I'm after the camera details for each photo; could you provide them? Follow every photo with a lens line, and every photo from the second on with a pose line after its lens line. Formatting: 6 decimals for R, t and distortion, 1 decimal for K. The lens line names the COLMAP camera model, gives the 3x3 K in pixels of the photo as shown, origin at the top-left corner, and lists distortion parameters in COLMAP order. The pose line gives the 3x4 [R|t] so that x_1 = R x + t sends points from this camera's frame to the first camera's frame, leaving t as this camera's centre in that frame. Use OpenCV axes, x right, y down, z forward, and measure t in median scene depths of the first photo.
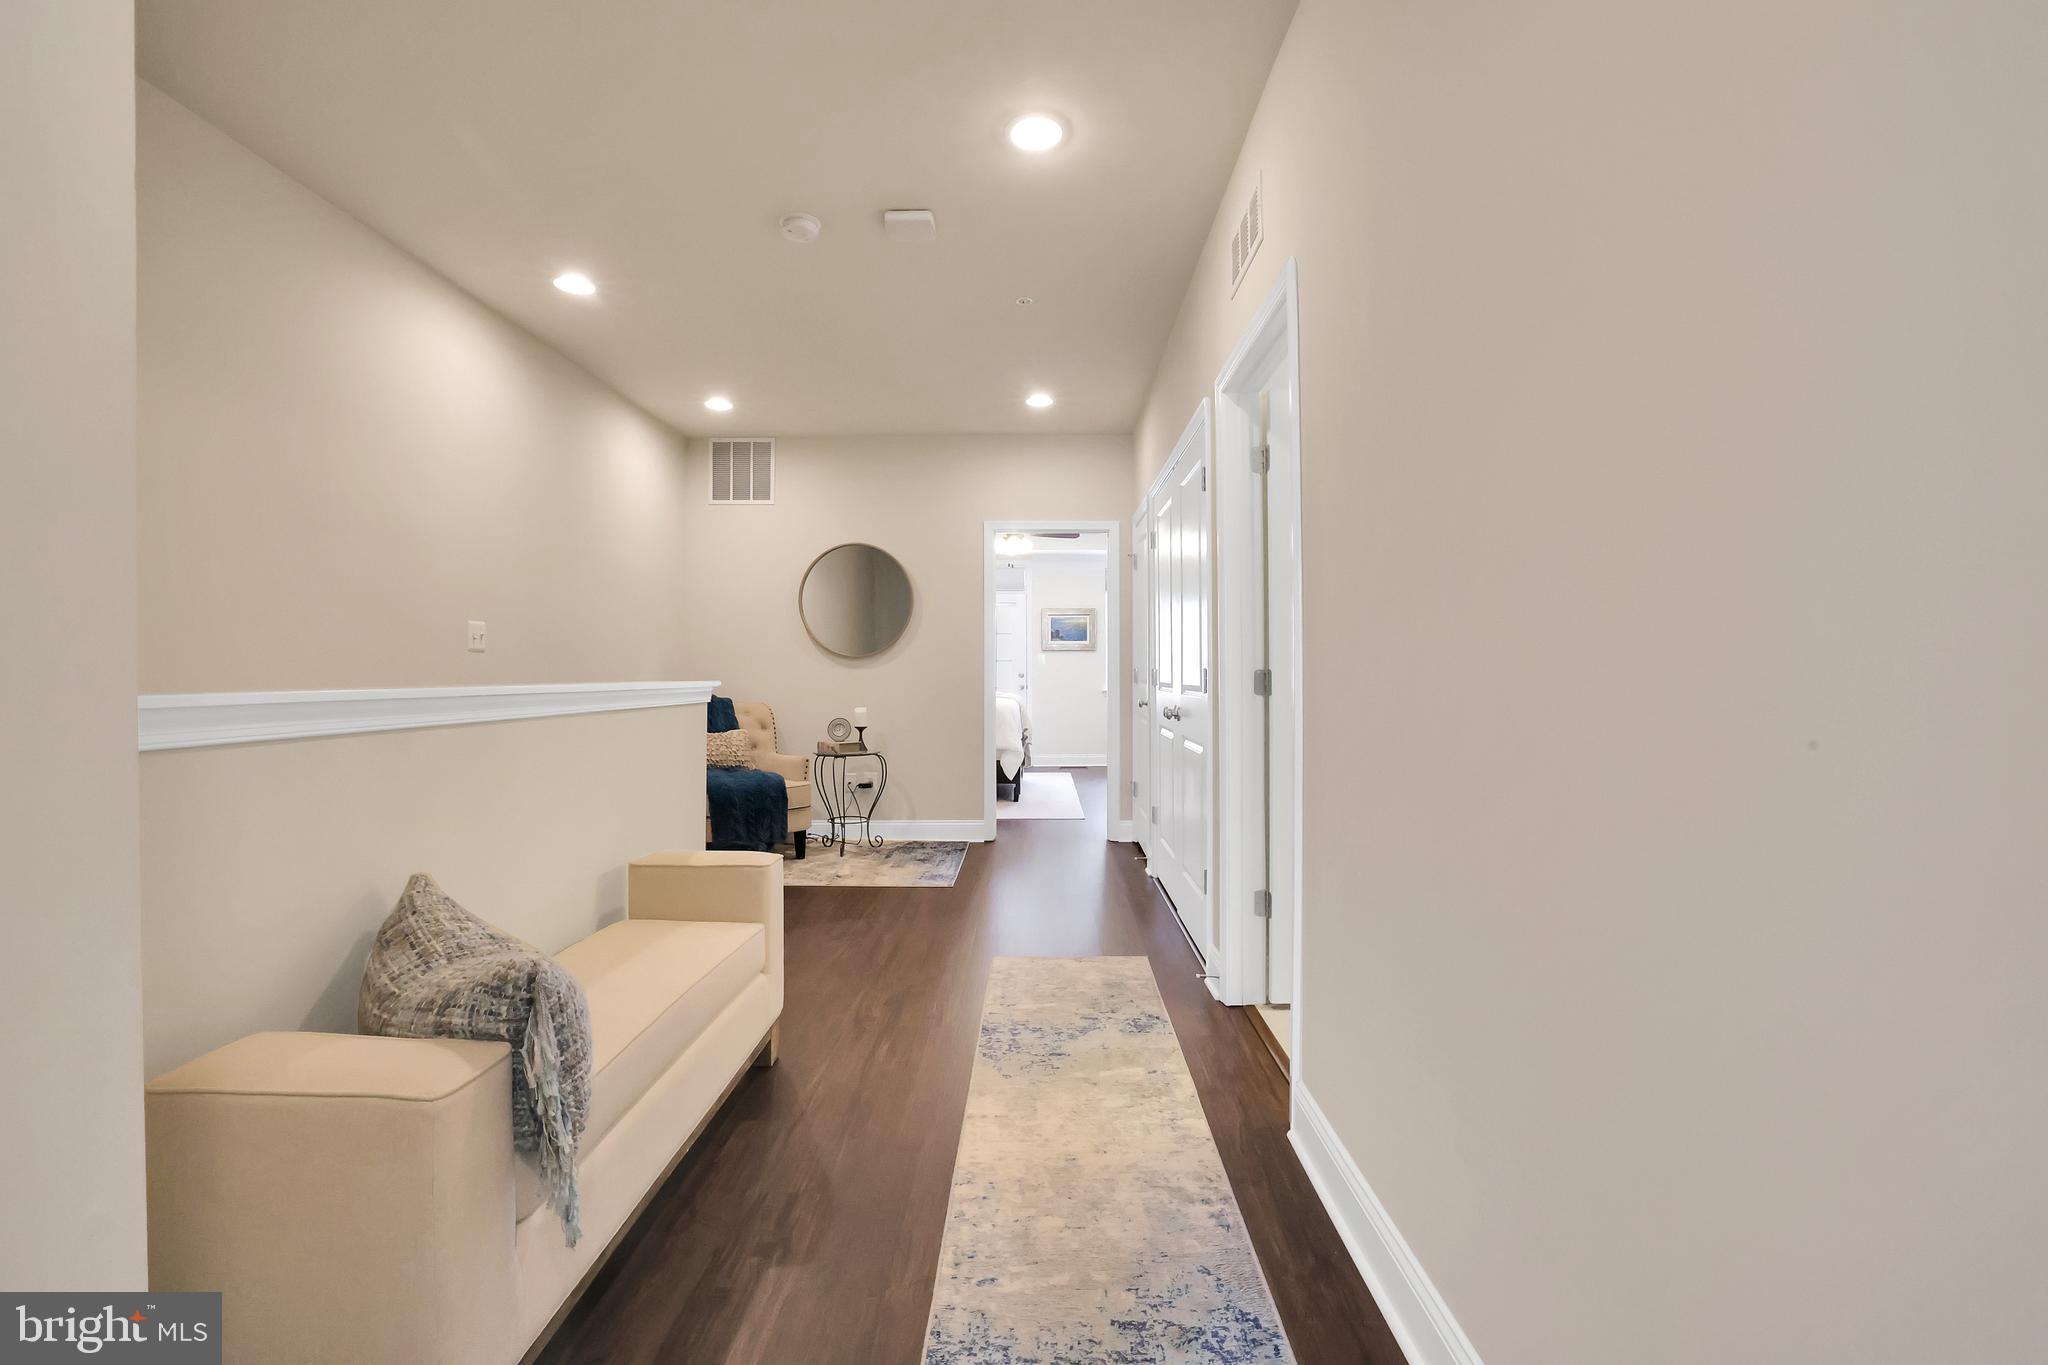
lens RADIAL K [[885.0, 0, 1033.4], [0, 885.0, 680.7], [0, 0, 1]] dist [-0.050172, 0.018954]
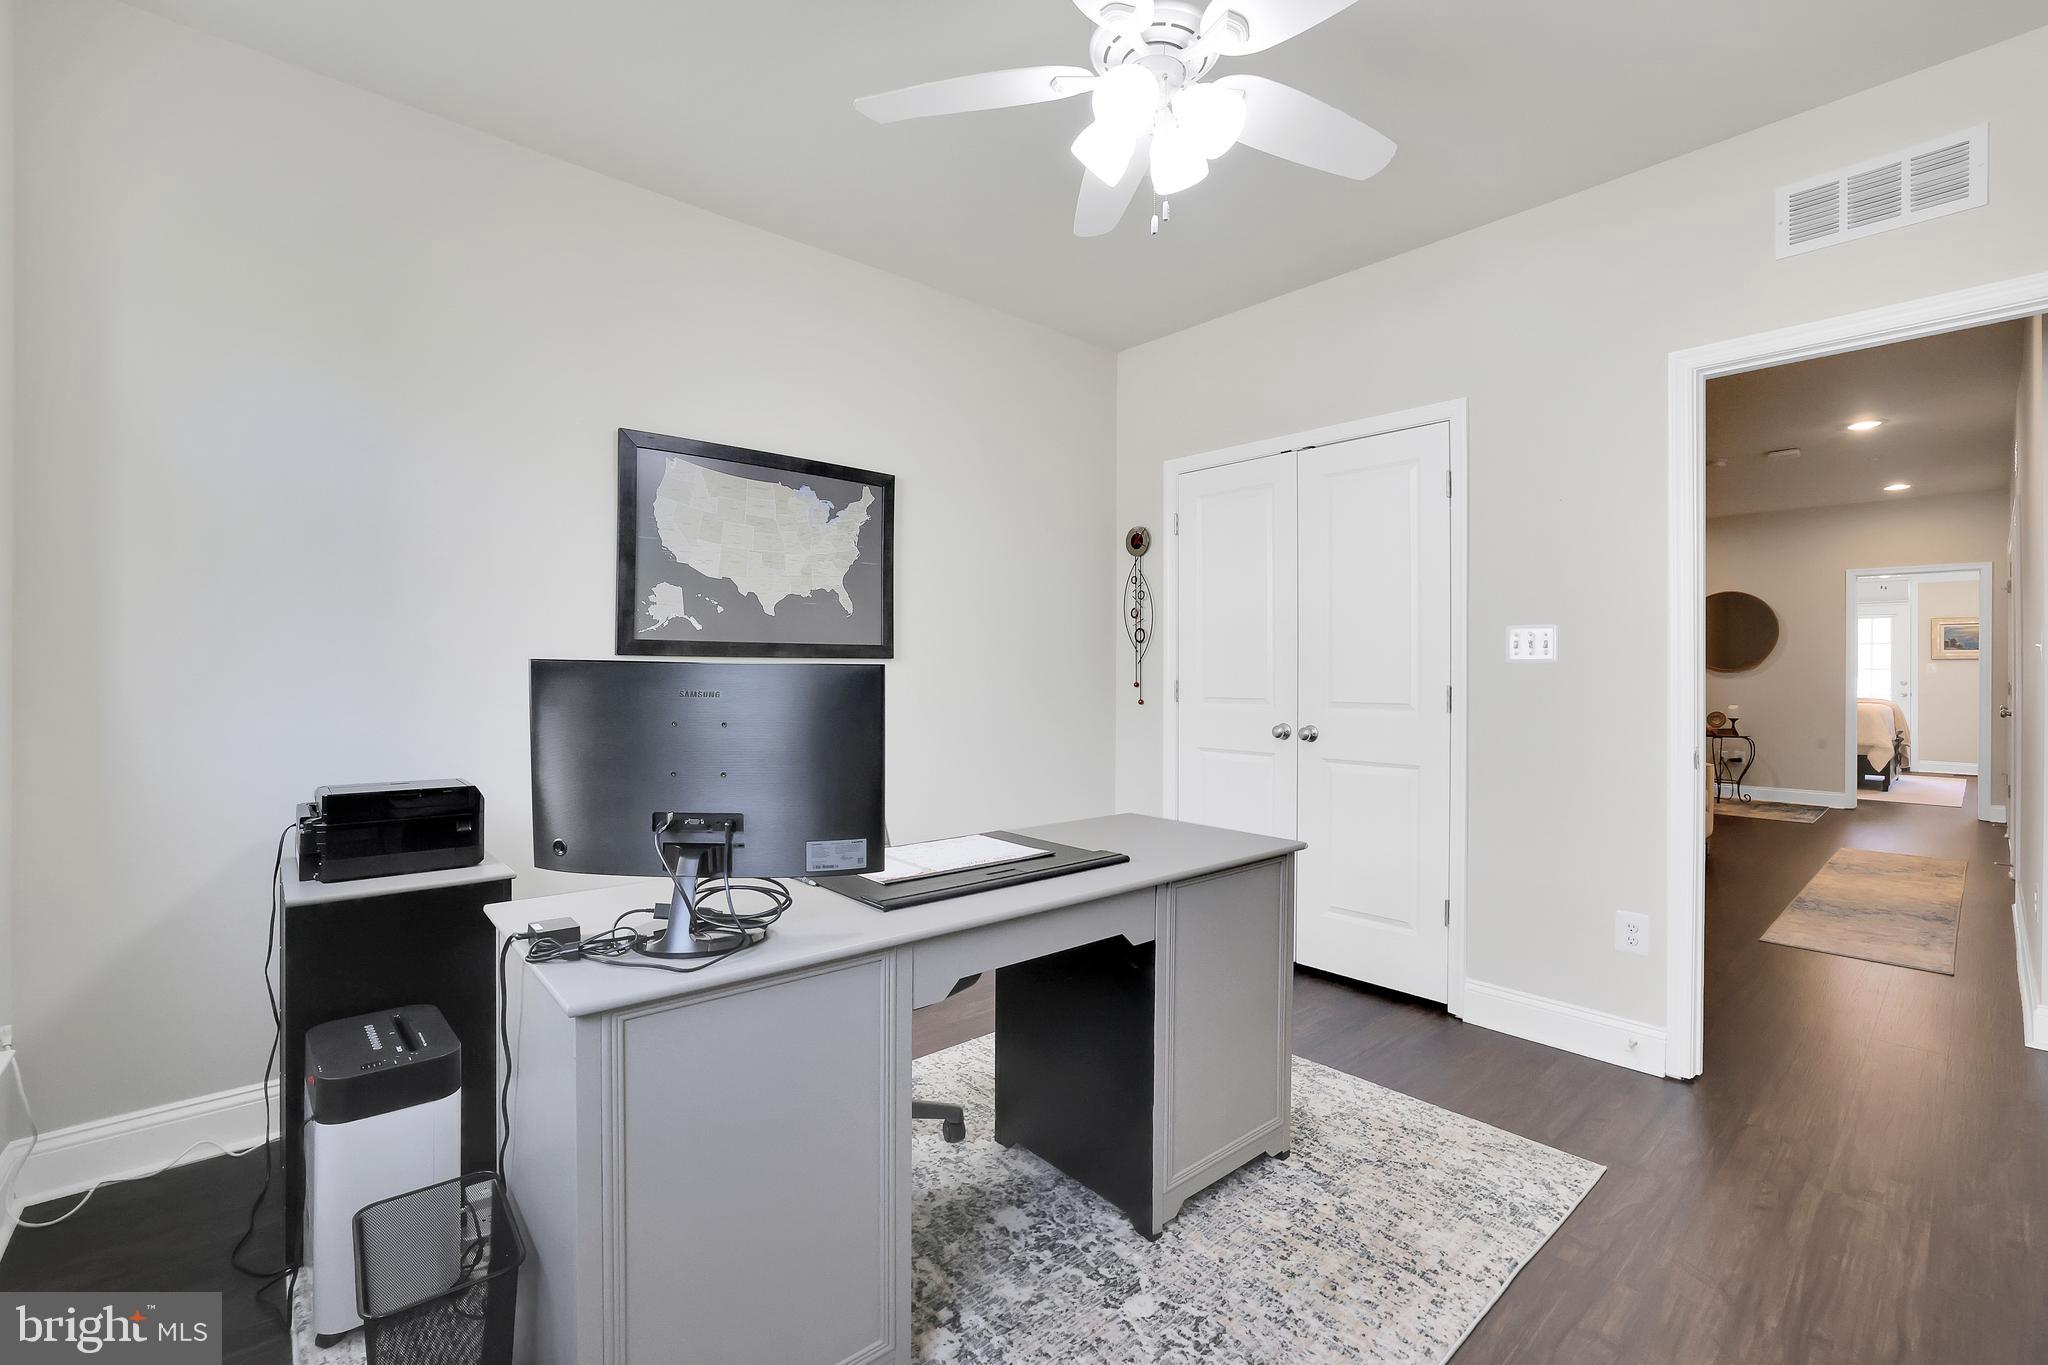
lens RADIAL K [[885.0, 0, 1033.4], [0, 885.0, 680.7], [0, 0, 1]] dist [-0.050172, 0.018954]
pose [[0.676333, 0.003567, -0.736588, 0.068872], [-0.009212, 0.999951, -0.003616, 0.004985], [0.736539, 0.009231, 0.676333, -0.776750]]
